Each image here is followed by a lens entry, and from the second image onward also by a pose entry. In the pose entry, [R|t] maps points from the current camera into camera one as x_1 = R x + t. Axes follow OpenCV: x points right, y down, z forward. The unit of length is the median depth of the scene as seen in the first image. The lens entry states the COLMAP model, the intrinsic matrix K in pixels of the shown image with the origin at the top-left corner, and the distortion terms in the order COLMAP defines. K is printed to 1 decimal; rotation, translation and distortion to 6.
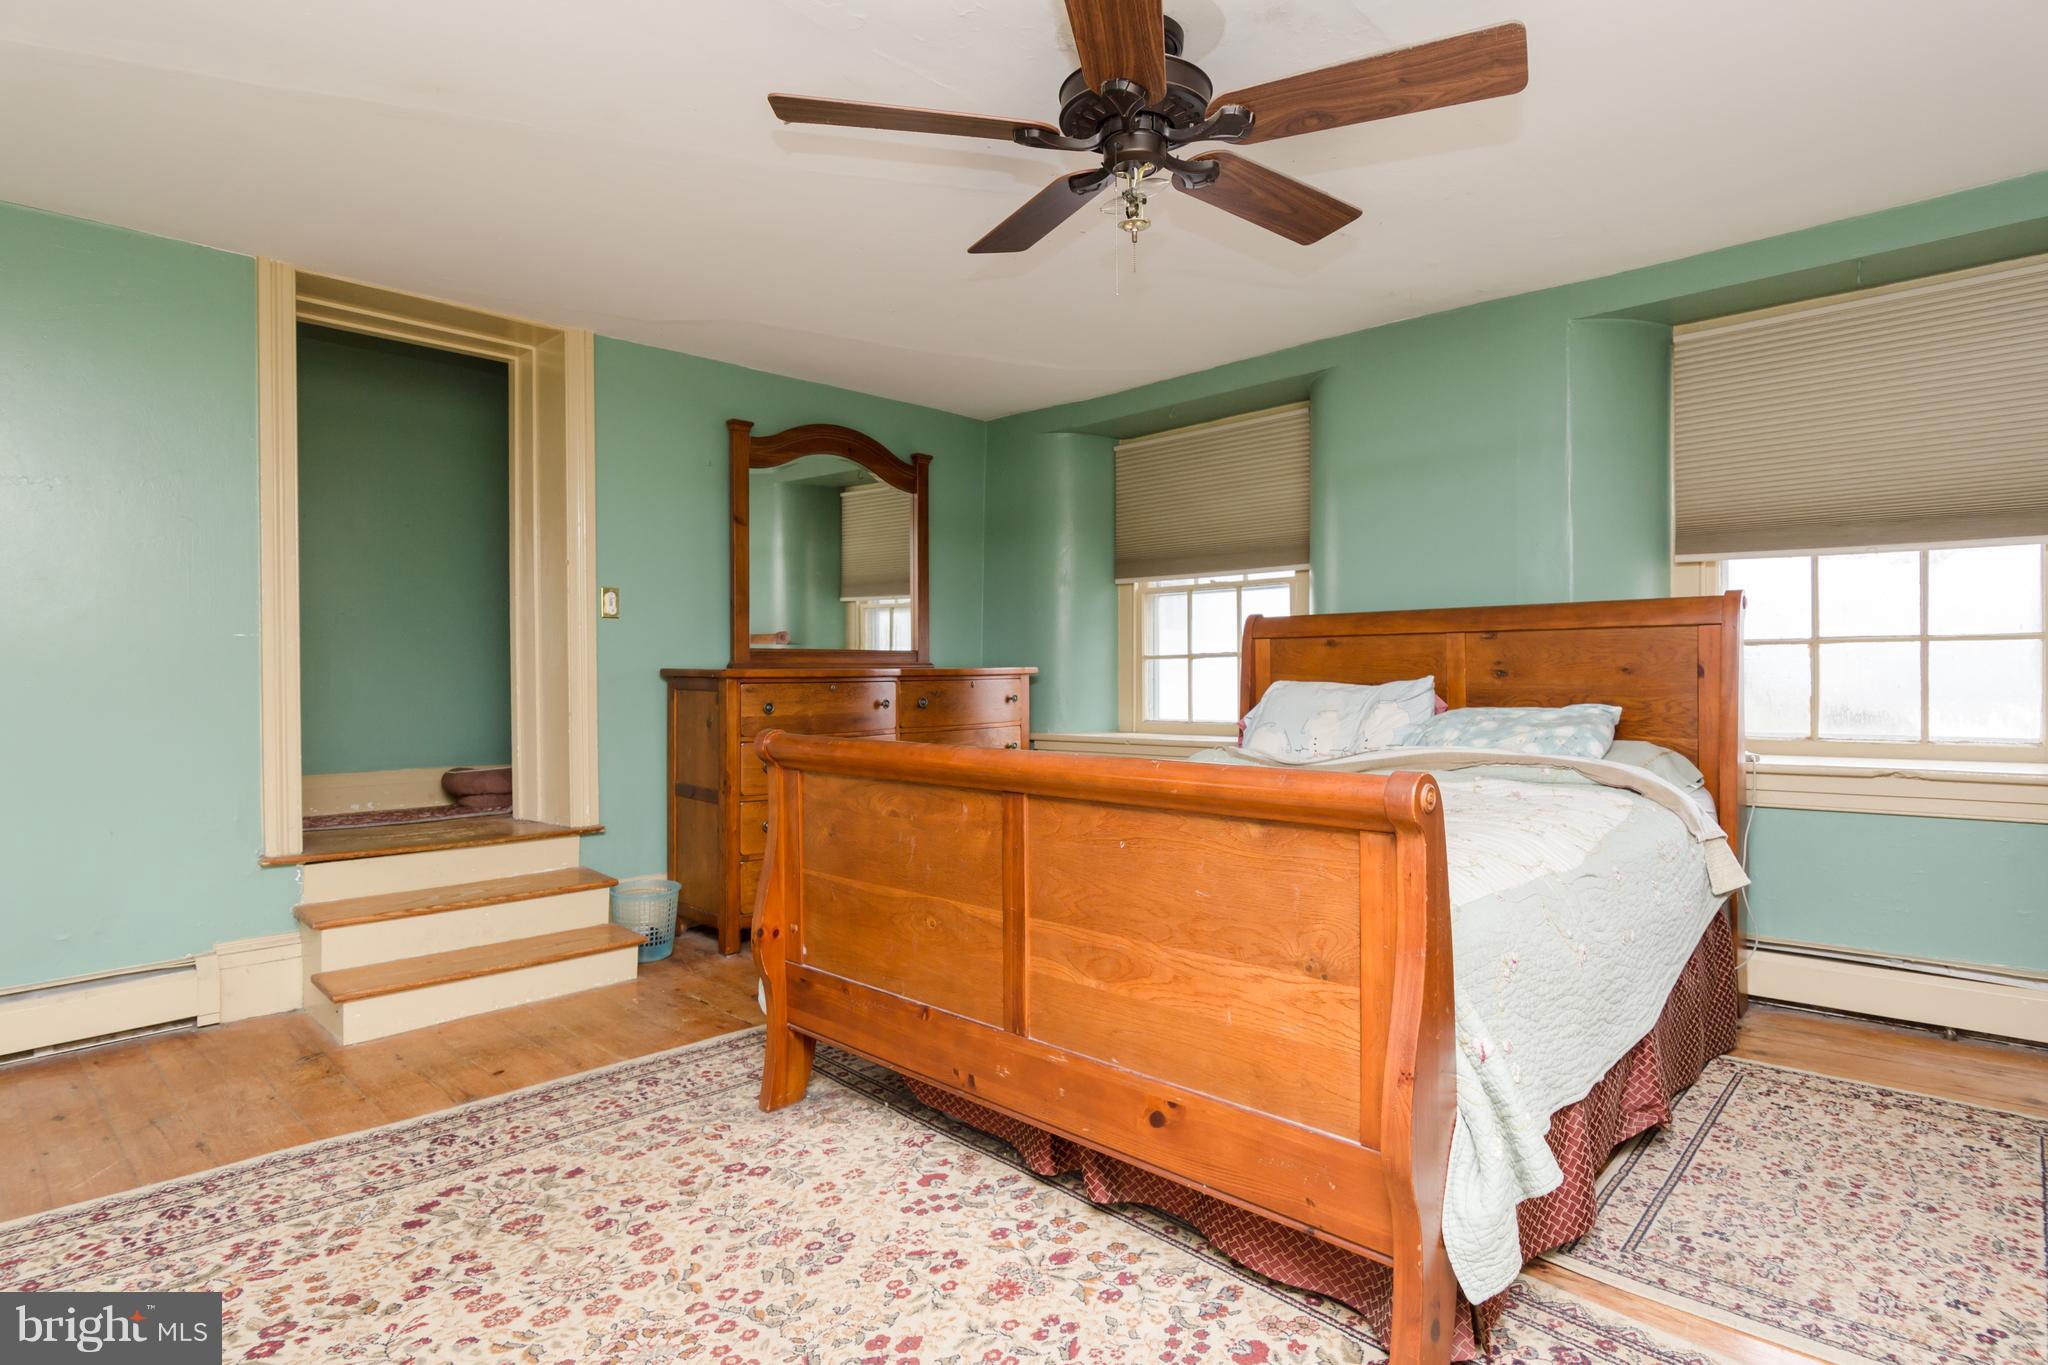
lens RADIAL K [[1105.5, 0, 1024.0], [0, 1105.5, 682.5], [0, 0, 1]] dist [0.004206, -0.035159]
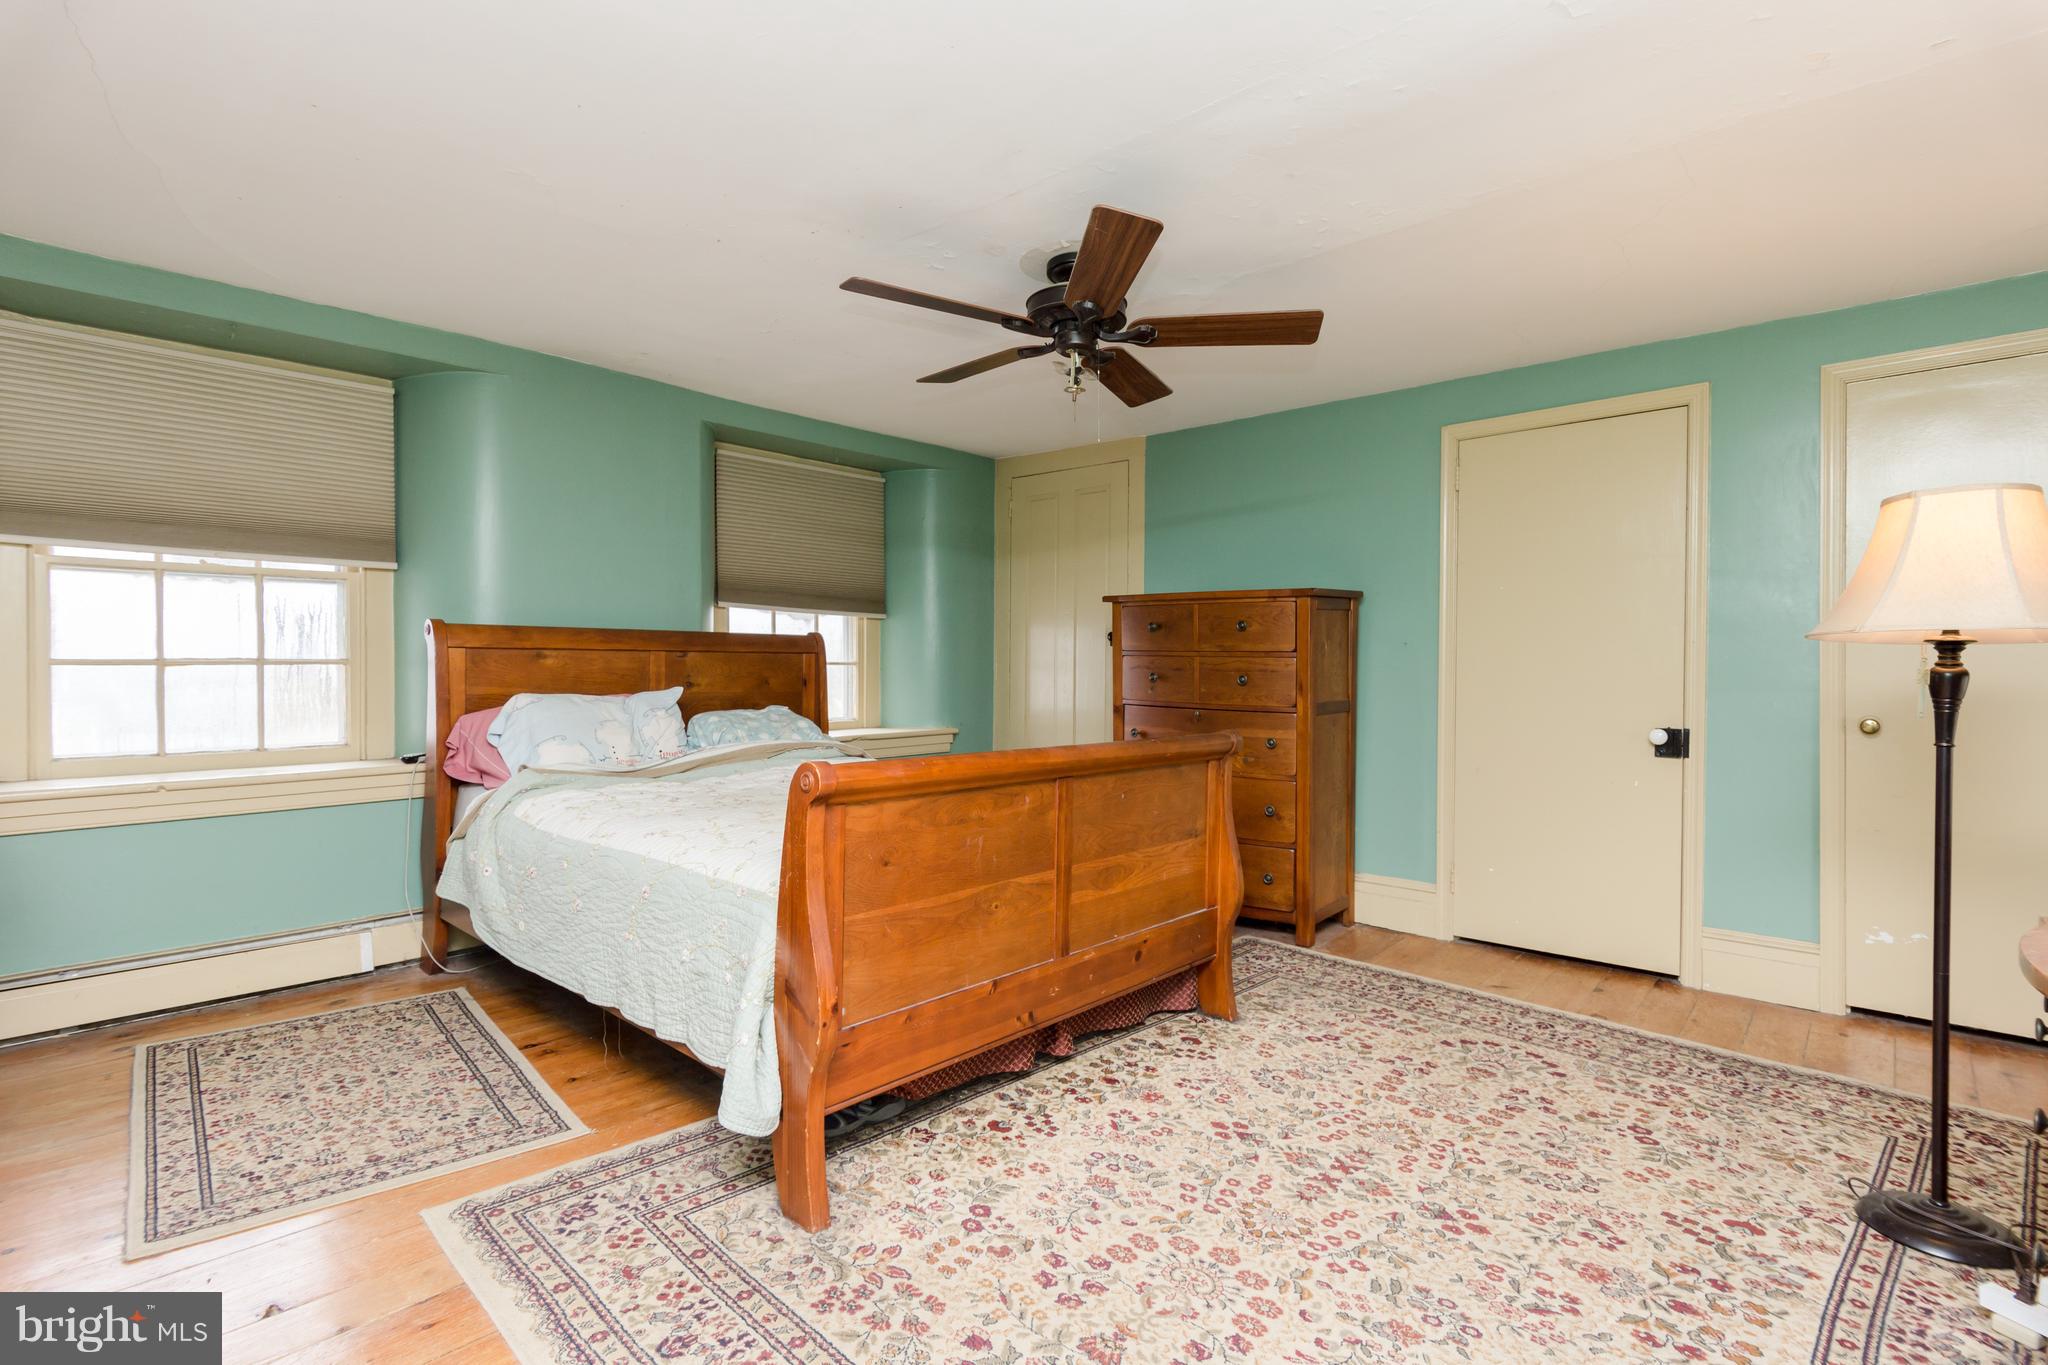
lens RADIAL K [[977.3, 0, 1024.0], [0, 977.3, 682.5], [0, 0, 1]] dist [-0.000924, -0.000977]
pose [[-0.027003, -0.027665, 0.999252, -1.175303], [-0.002087, 0.999616, 0.027619, -0.066852], [-0.999633, -0.001340, -0.027051, 1.035900]]
